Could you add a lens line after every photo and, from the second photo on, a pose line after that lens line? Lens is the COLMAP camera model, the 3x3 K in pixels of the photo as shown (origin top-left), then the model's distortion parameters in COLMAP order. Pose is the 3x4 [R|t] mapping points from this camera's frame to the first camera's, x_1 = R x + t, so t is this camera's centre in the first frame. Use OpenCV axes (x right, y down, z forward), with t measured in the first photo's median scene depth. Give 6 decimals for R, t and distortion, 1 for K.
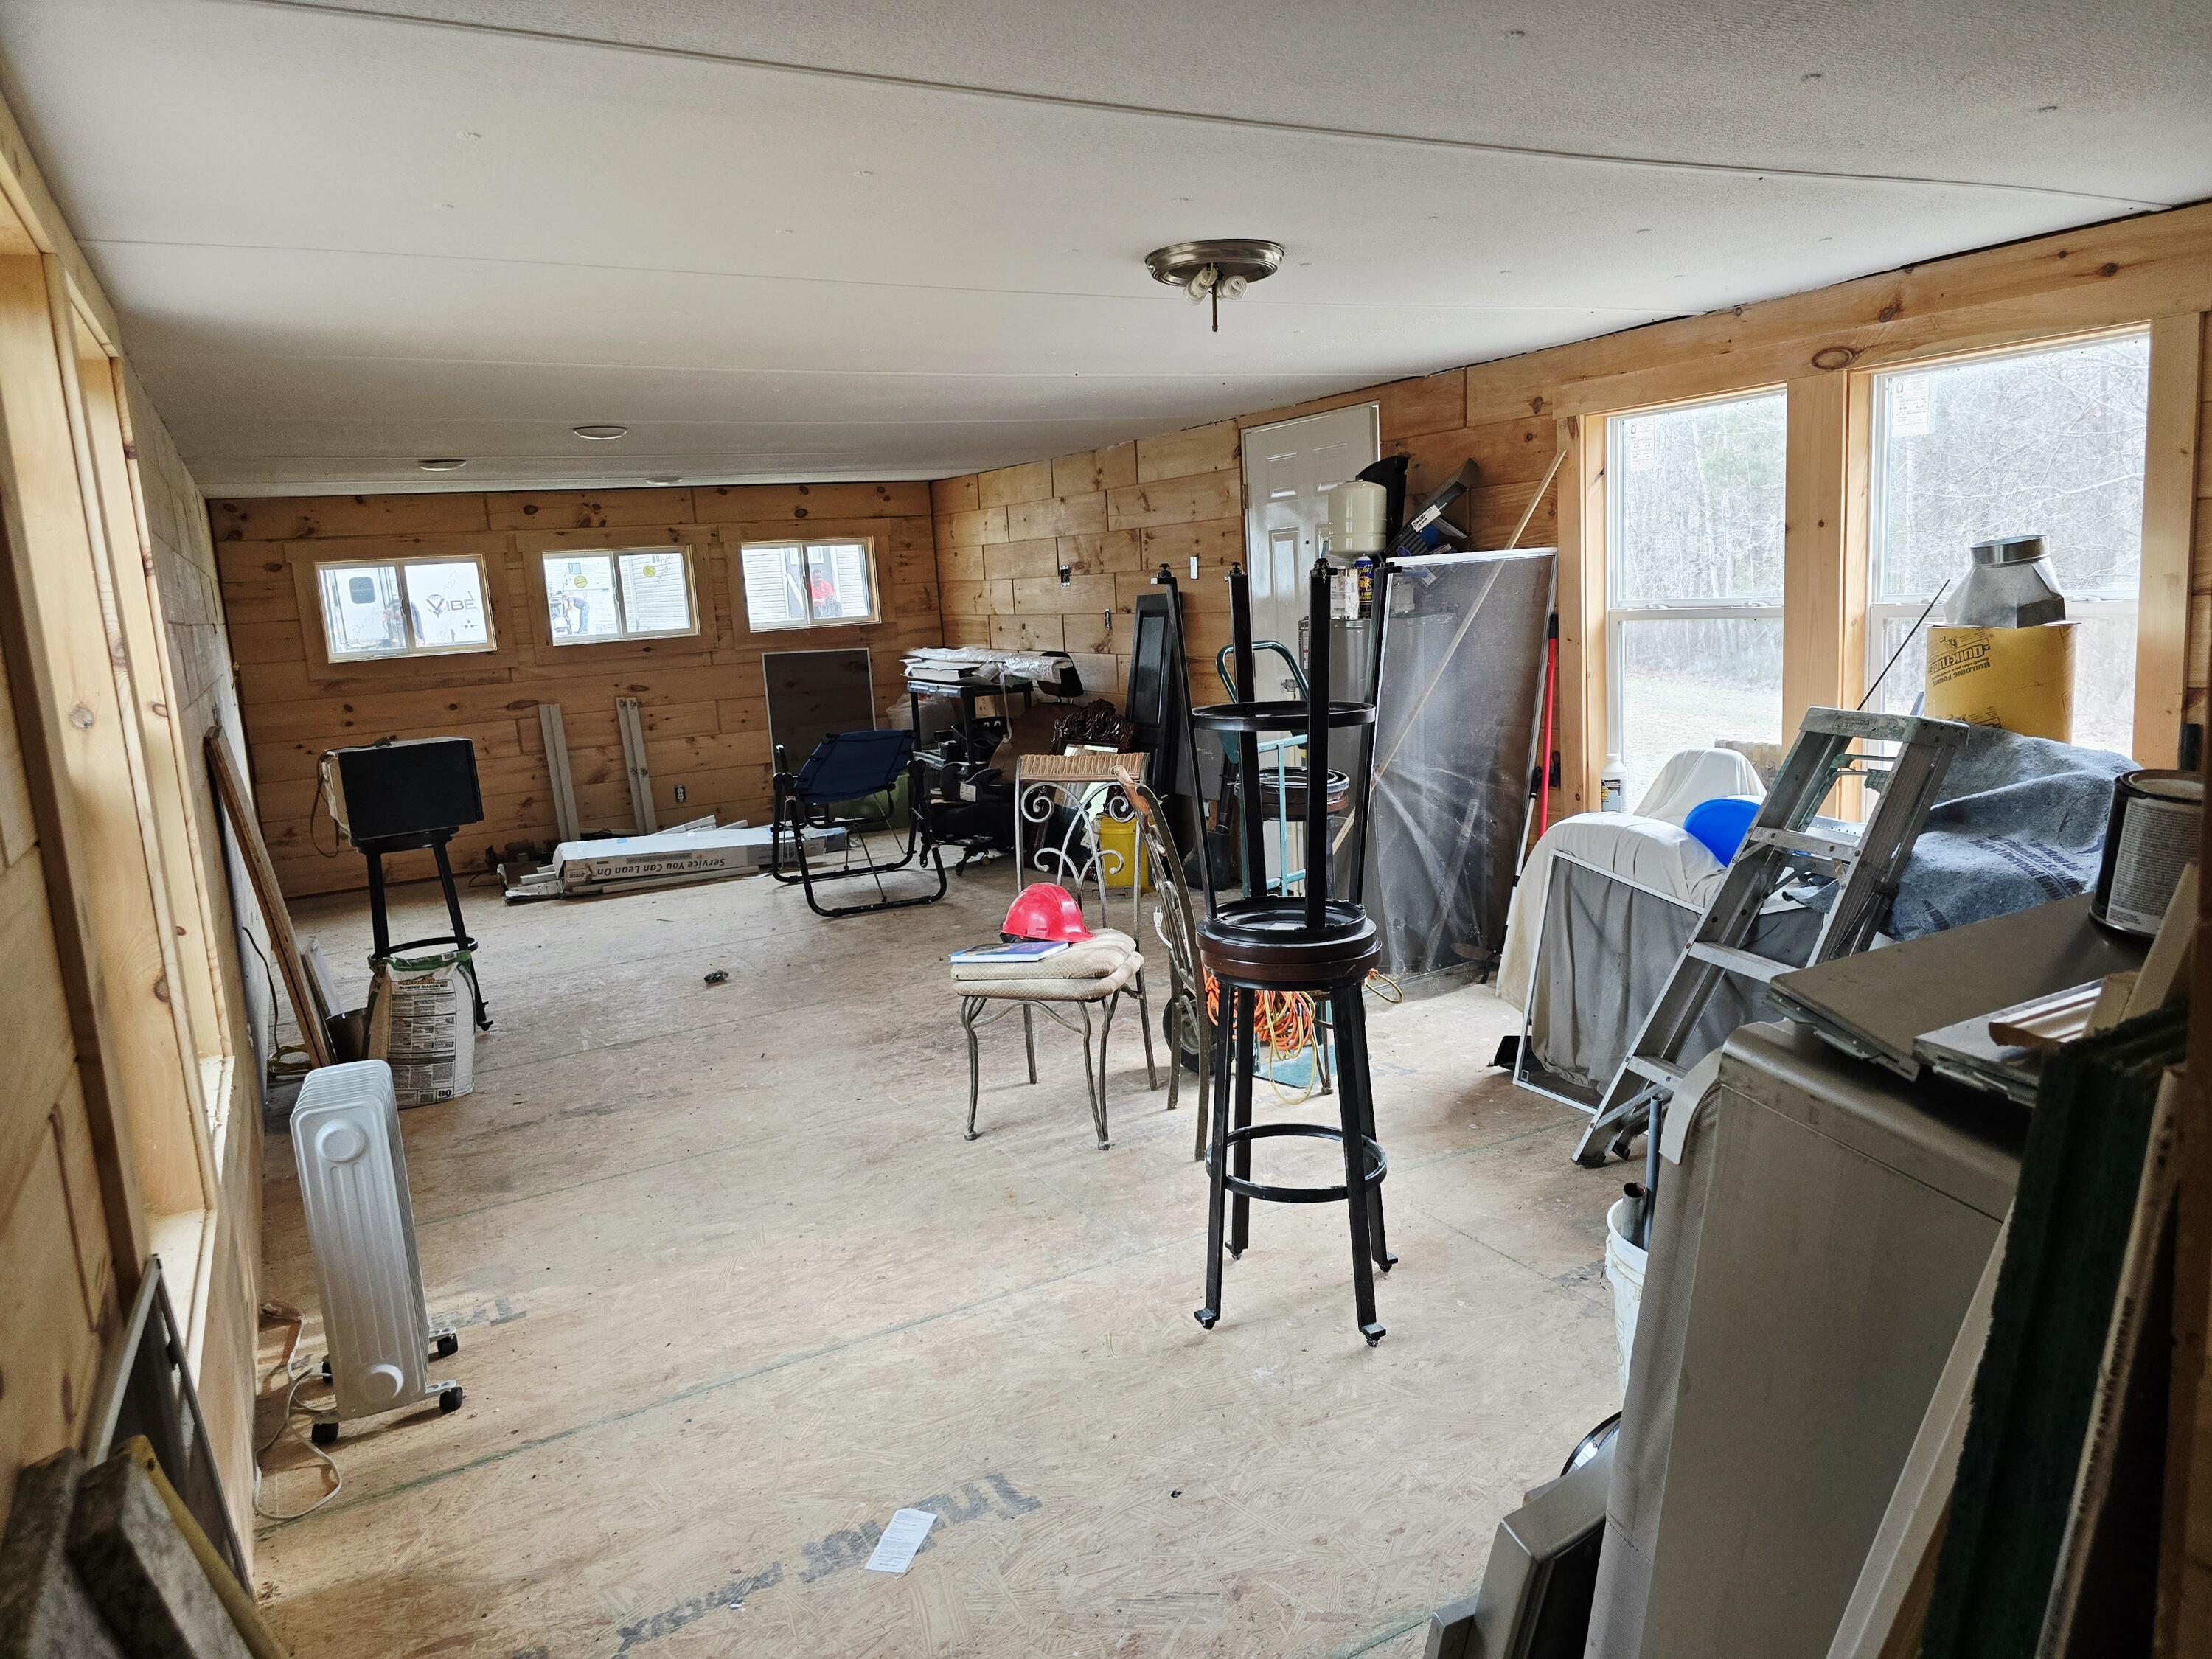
lens RADIAL K [[1490.1, 0, 1109.0], [0, 1490.1, 832.8], [0, 0, 1]] dist [0.003418, -0.004114]
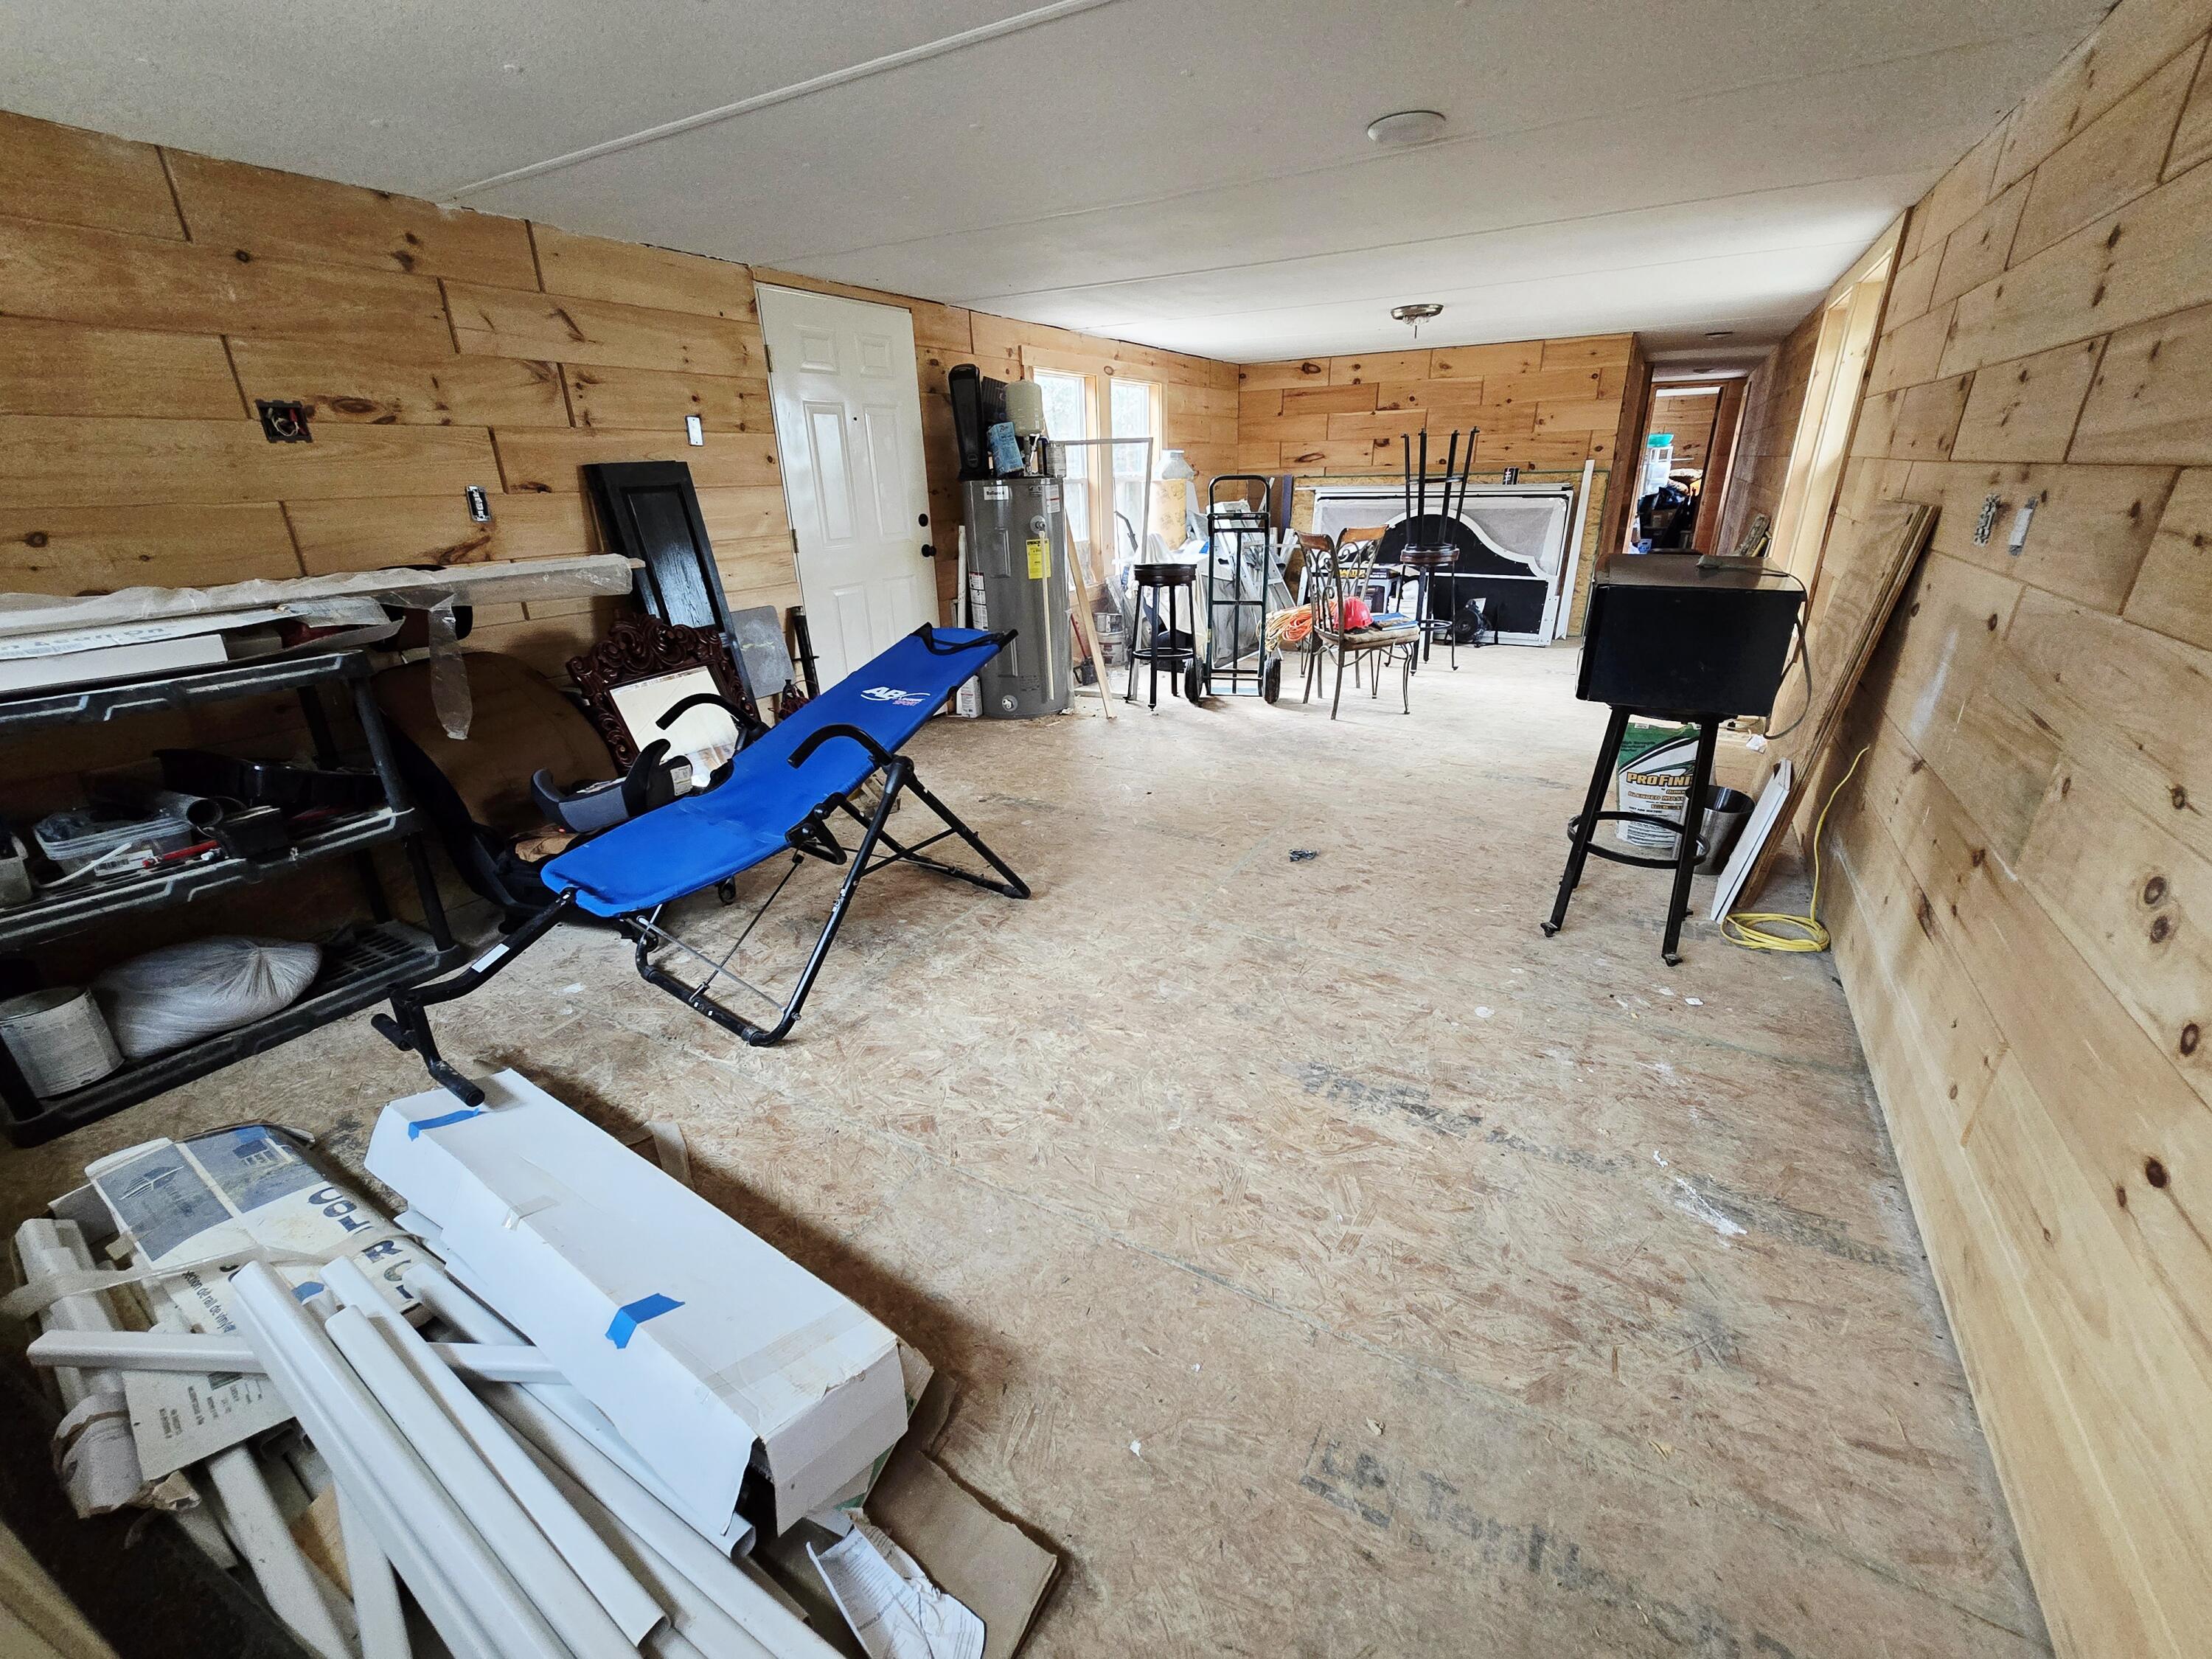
lens RADIAL K [[904.1, 0, 1104.9], [0, 904.1, 829.9], [0, 0, 1]] dist [-0.006287, 0.002623]
pose [[-0.506087, -0.258644, 0.822788, -0.581367], [0.188811, 0.897612, 0.398301, -0.143337], [-0.841562, 0.356926, -0.405435, 1.163388]]
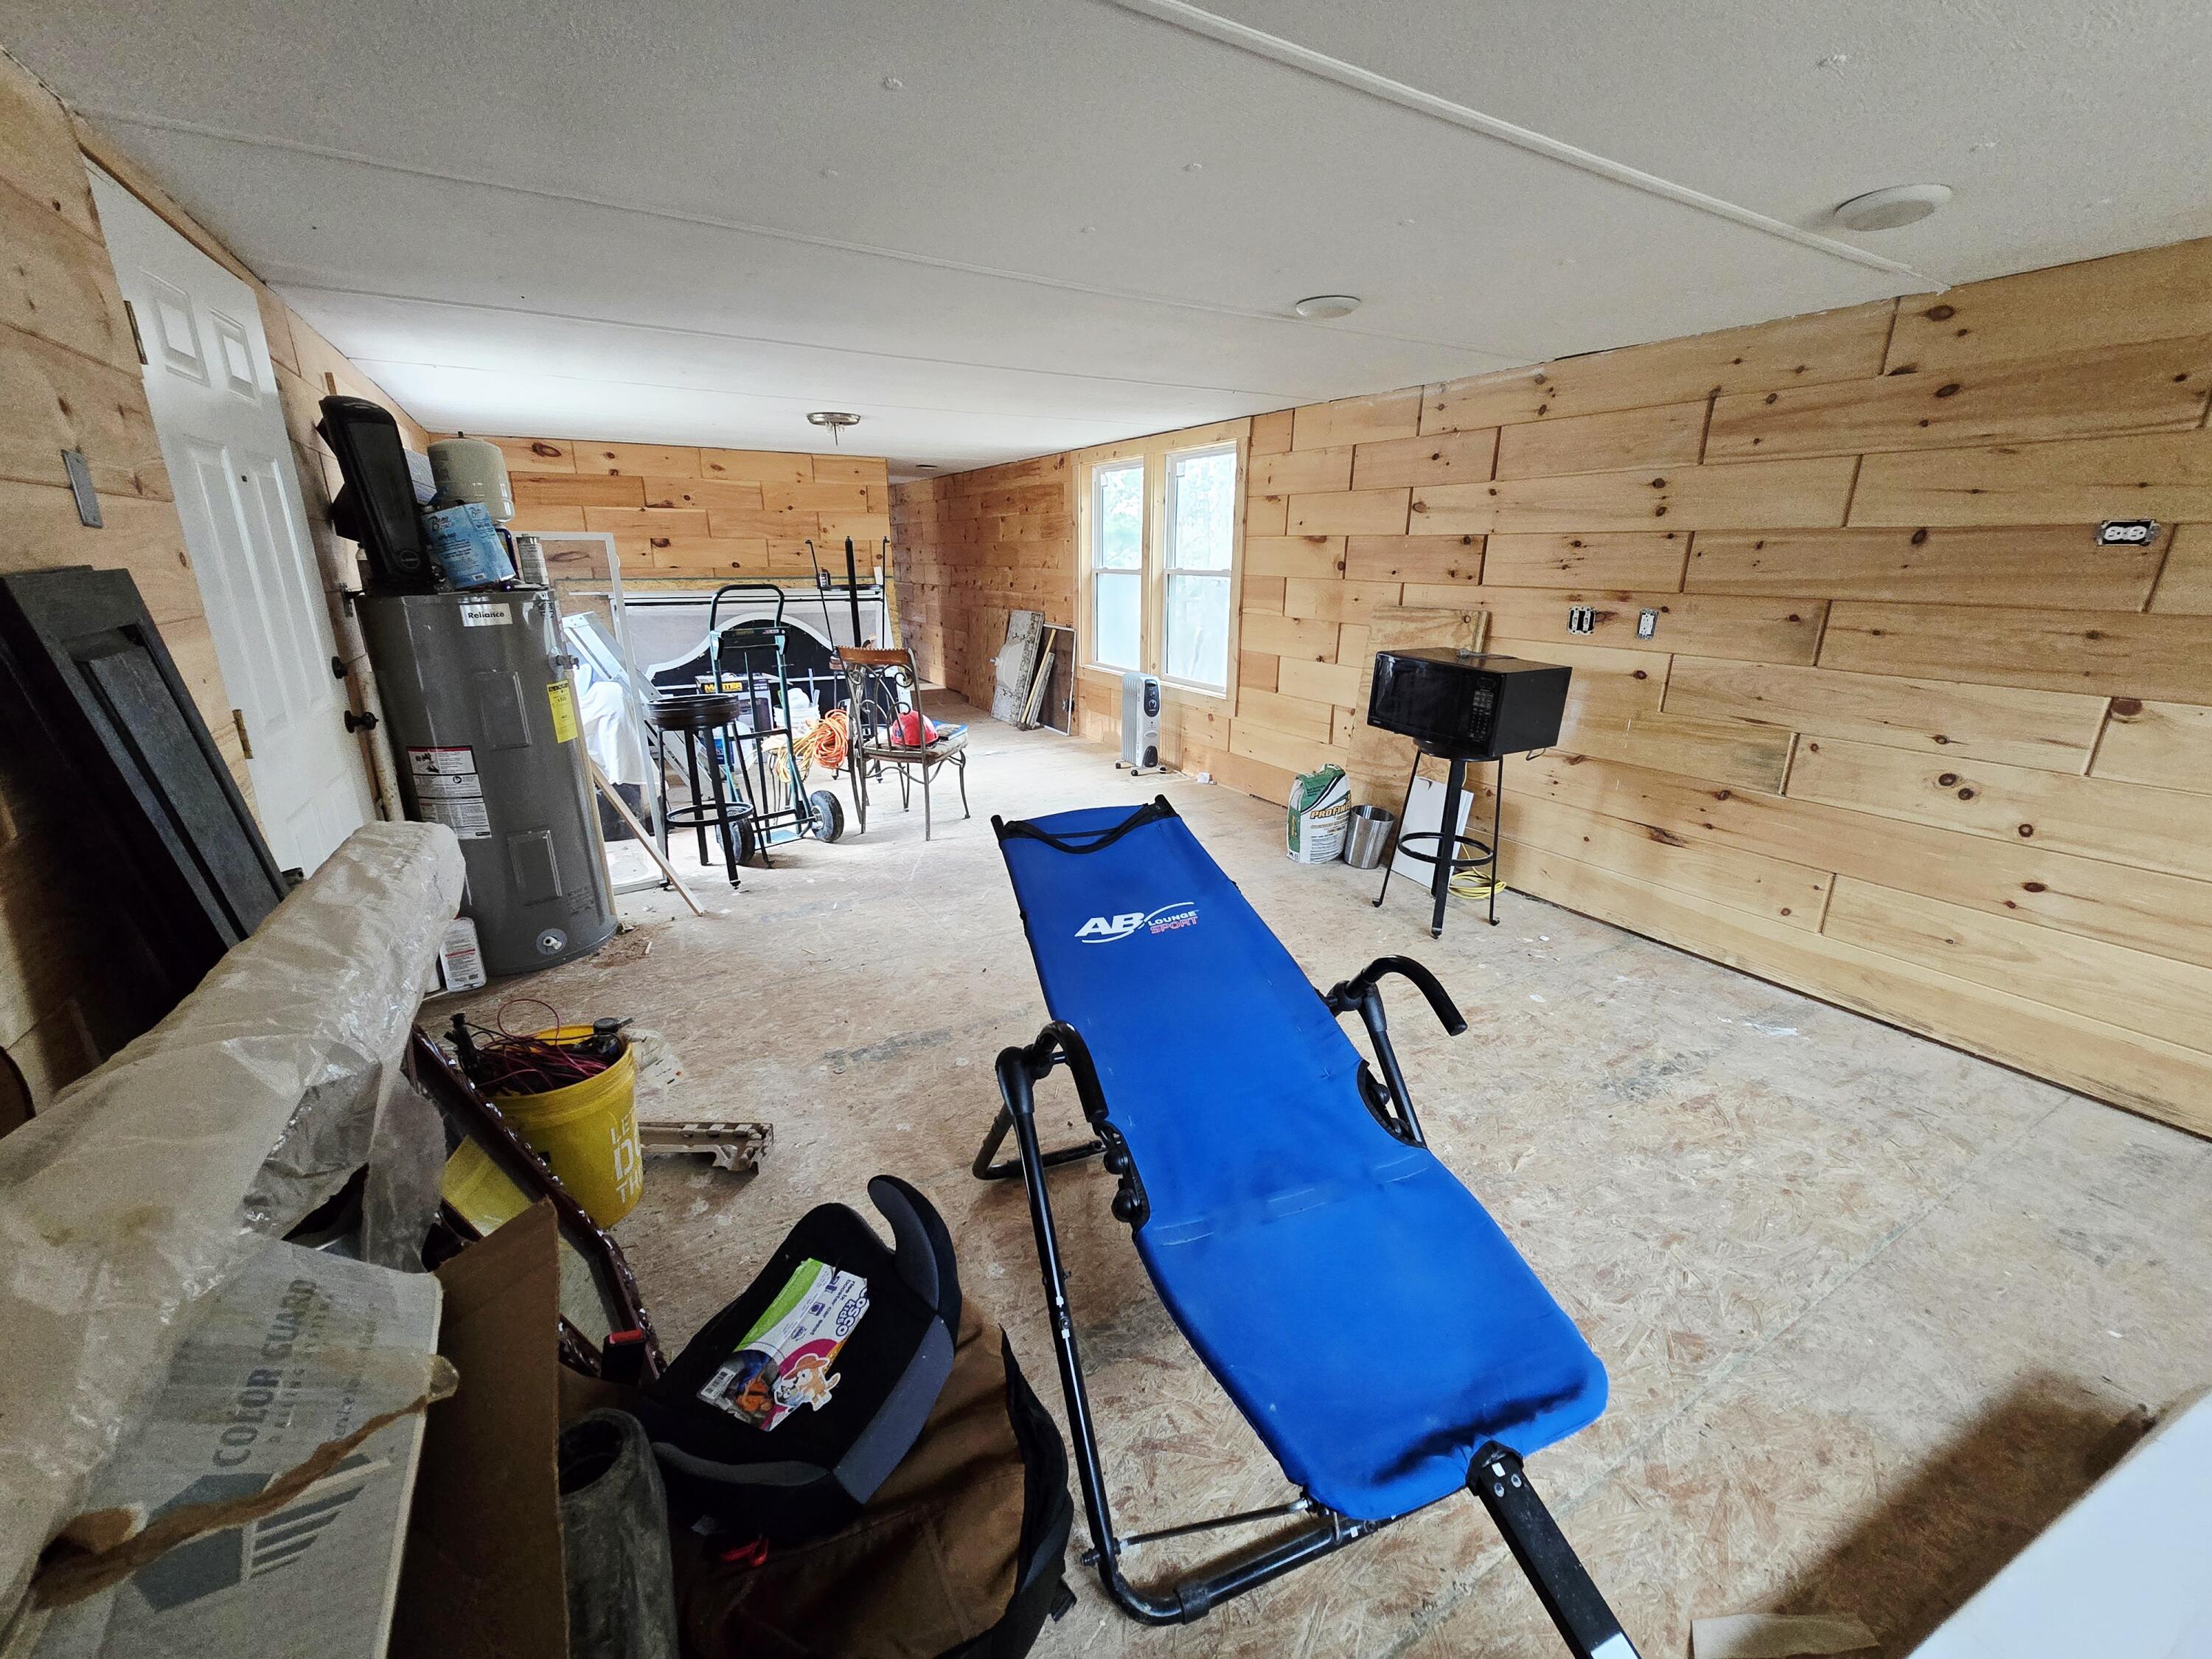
lens RADIAL K [[904.1, 0, 1105.5], [0, 904.1, 832.1], [0, 0, 1]] dist [-0.006287, 0.002623]
pose [[-0.998814, 0.048636, 0.002084, -0.165180], [0.044485, 0.894491, 0.444868, -0.201045], [0.019773, 0.444433, -0.895594, 1.291477]]
